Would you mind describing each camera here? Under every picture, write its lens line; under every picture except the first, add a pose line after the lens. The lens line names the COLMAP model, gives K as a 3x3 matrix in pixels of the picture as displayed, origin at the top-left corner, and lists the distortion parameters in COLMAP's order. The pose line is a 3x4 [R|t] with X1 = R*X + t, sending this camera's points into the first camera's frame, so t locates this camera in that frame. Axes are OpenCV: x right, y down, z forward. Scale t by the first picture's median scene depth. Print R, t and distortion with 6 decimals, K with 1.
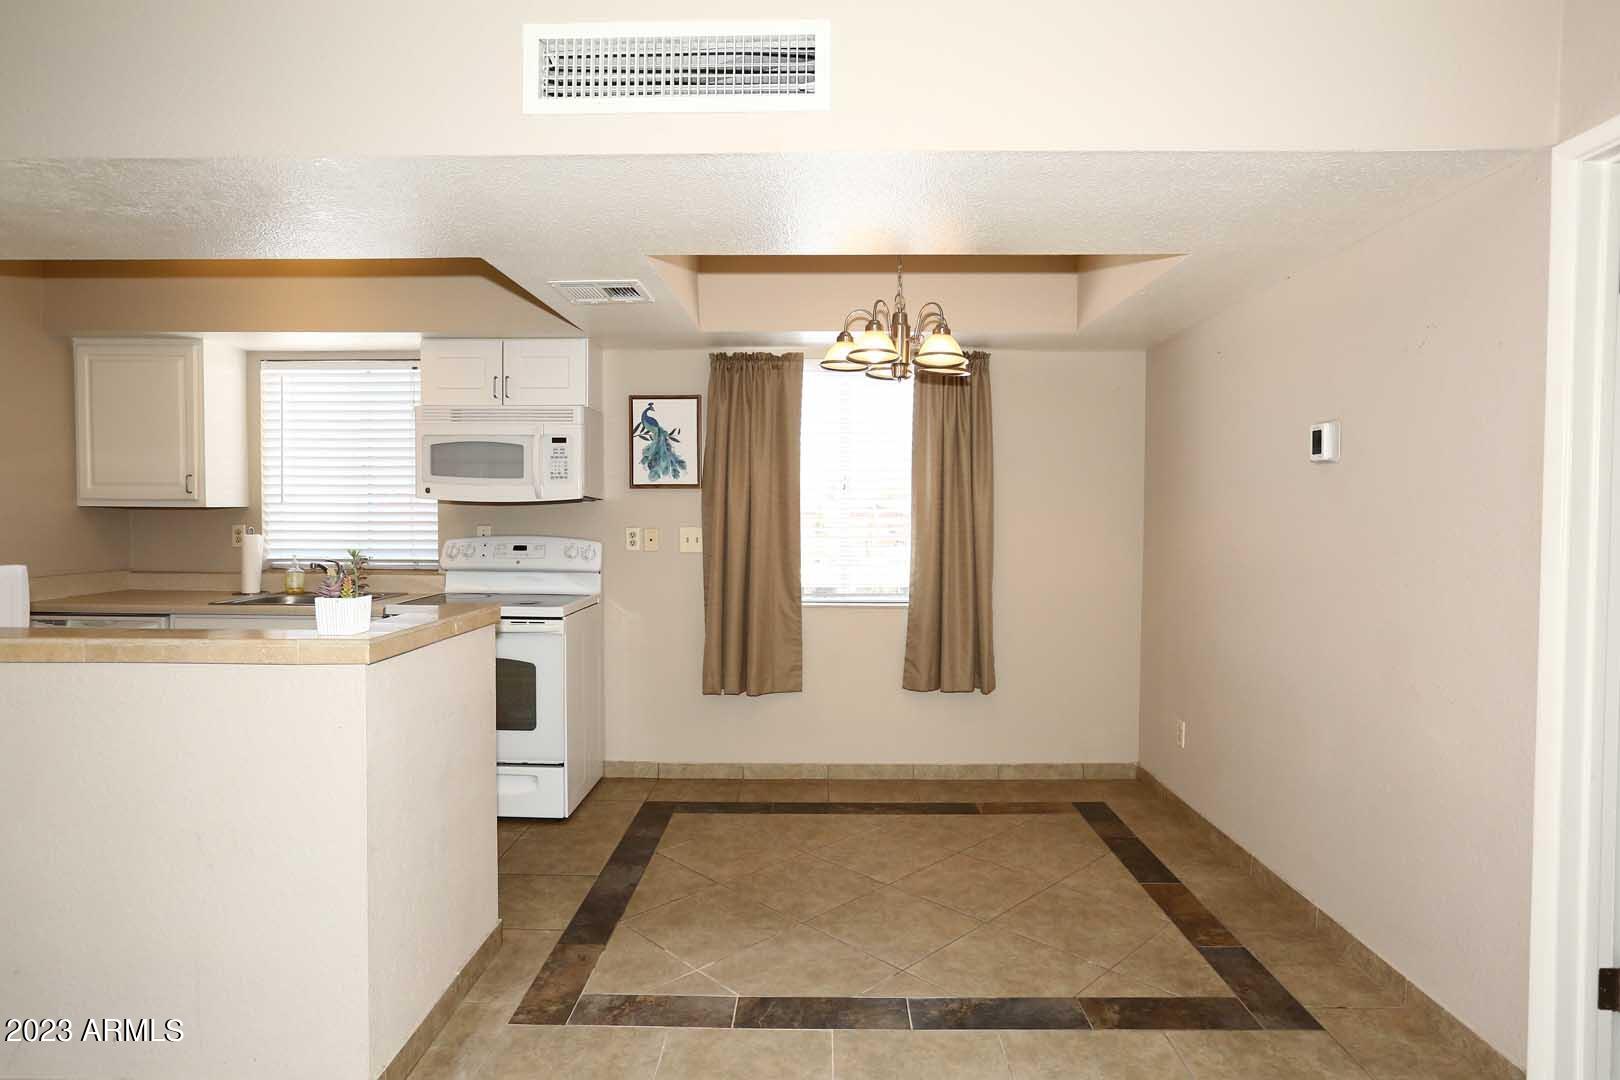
lens RADIAL K [[902.6, 0, 810.0], [0, 902.6, 540.0], [0, 0, 1]] dist [-0.031624, 0.000805]
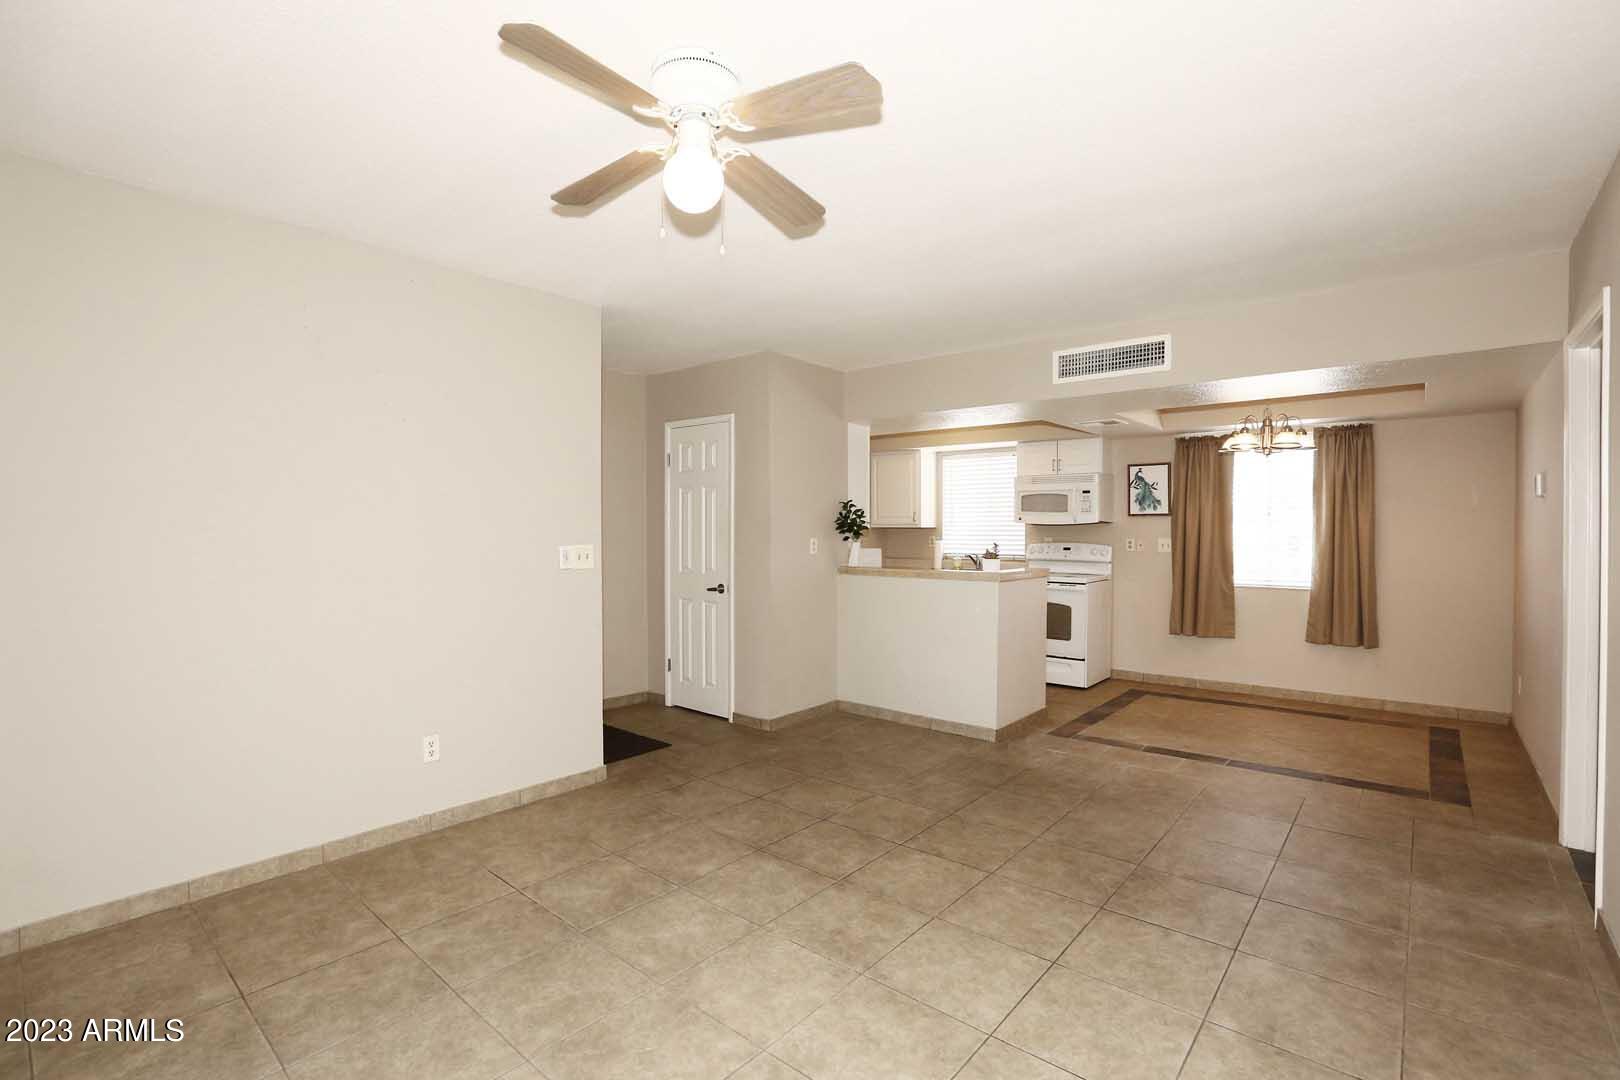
lens RADIAL K [[742.7, 0, 798.0], [0, 742.7, 532.1], [0, 0, 1]] dist [-0.071031, 0.028016]
pose [[0.767920, -0.000178, -0.640545, 0.229192], [-0.018442, 0.999579, -0.022388, 0.018452], [0.640280, 0.029005, 0.767594, -0.535420]]
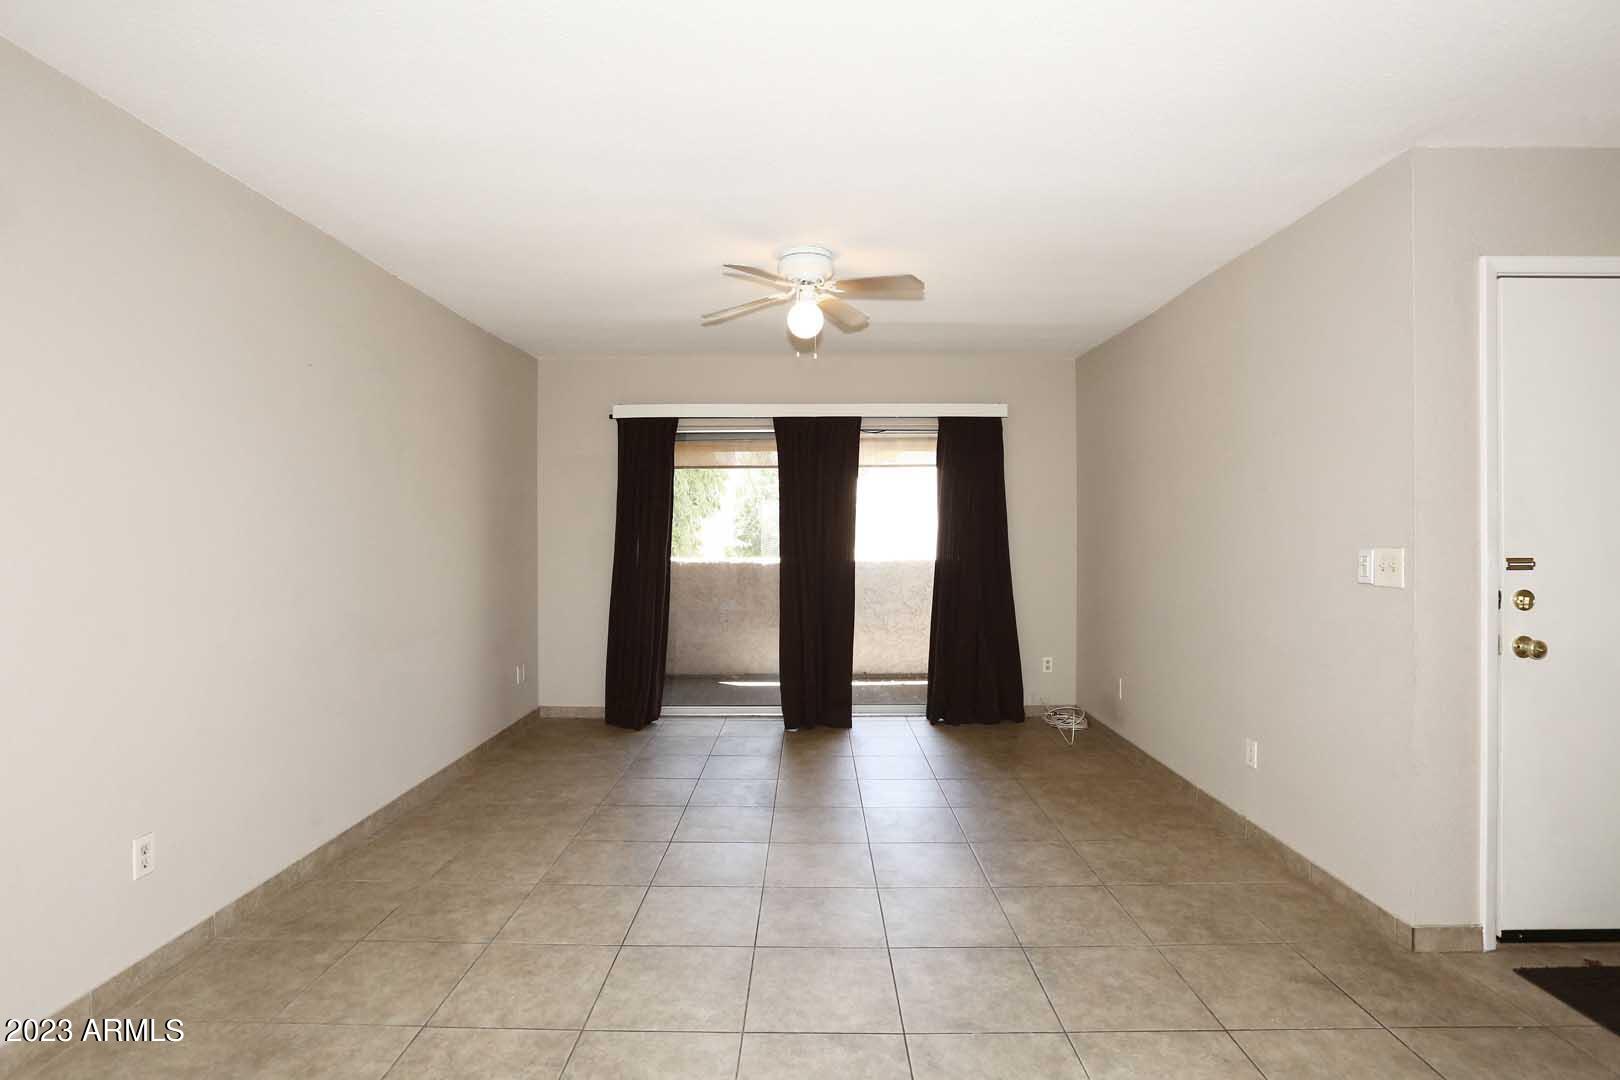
lens RADIAL K [[775.3, 0, 819.4], [0, 775.3, 538.0], [0, 0, 1]] dist [-0.042906, 0.014426]
pose [[-0.999729, -0.000478, -0.023281, -0.083561], [-0.001403, 0.999210, 0.039724, -0.011095], [0.023243, 0.039746, -0.998939, 0.510473]]
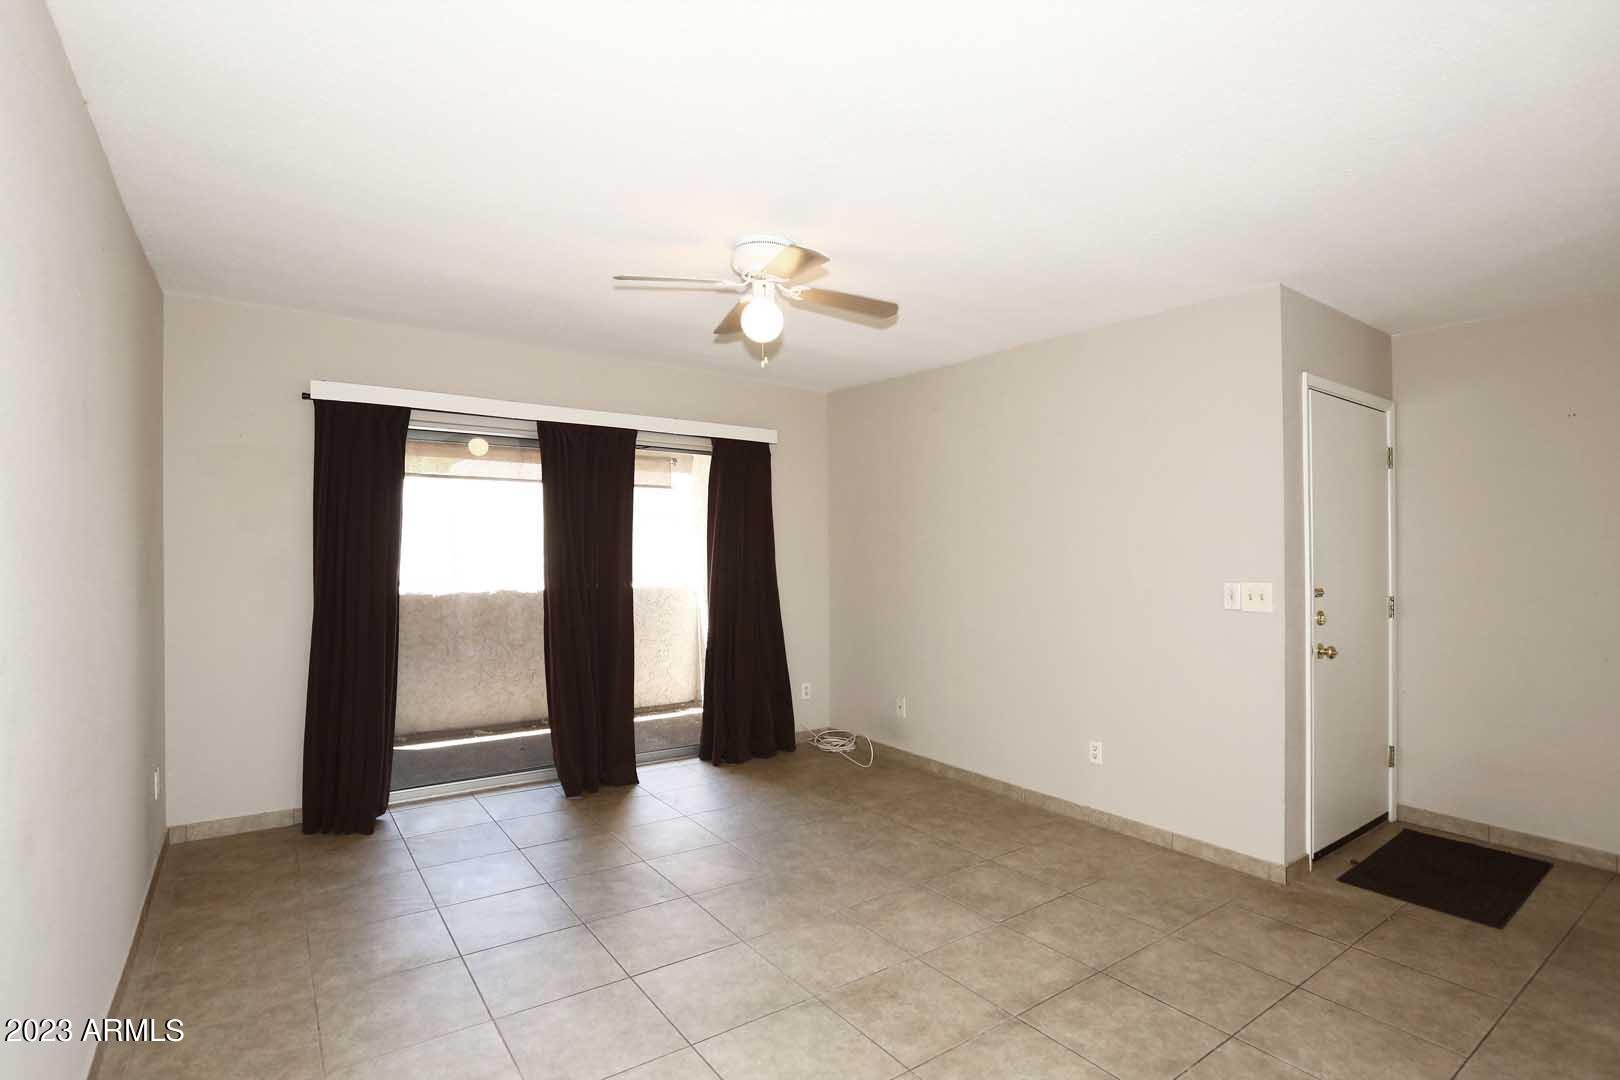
lens RADIAL K [[769.2, 0, 810.9], [0, 769.2, 552.1], [0, 0, 1]] dist [-0.059083, 0.026493]
pose [[-0.800789, -0.006811, -0.598908, 0.268659], [-0.028163, 0.999258, 0.026292, -0.018164], [0.598284, 0.037922, -0.800386, 0.287062]]
